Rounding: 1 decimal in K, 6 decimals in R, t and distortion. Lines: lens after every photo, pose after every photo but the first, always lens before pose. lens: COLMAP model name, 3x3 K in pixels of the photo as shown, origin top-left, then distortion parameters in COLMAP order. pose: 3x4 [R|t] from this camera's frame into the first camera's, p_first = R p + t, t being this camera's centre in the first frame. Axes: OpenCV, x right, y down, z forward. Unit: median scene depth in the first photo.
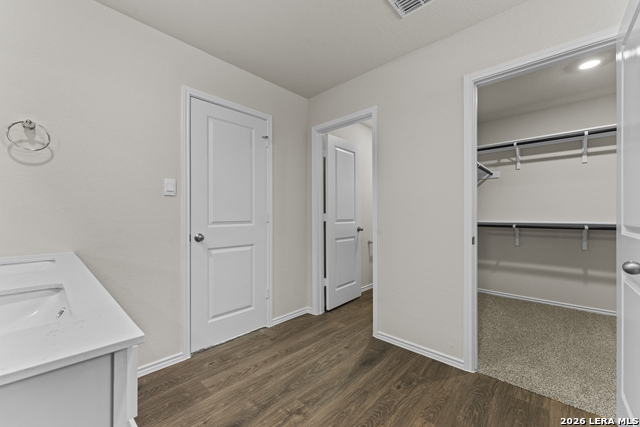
lens RADIAL K [[256.7, 0, 320.4], [0, 256.7, 215.4], [0, 0, 1]] dist [-0.003709, 0.001590]
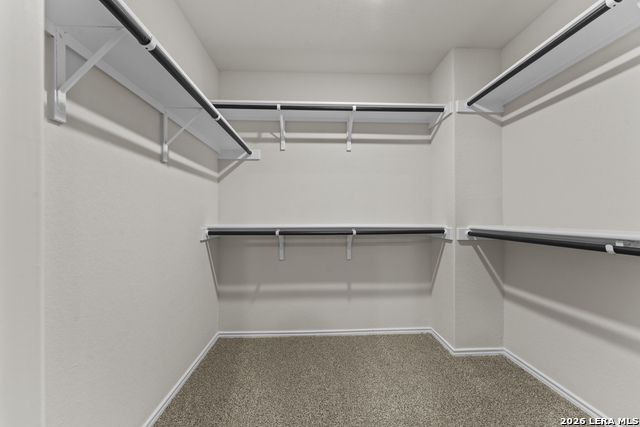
lens RADIAL K [[256.7, 0, 320.4], [0, 256.7, 217.5], [0, 0, 1]] dist [-0.003709, 0.001590]
pose [[0.696463, 0.010894, 0.717510, 0.368175], [0.000090, 0.999883, -0.015268, 0.014461], [-0.717593, 0.010698, 0.696380, 0.472884]]
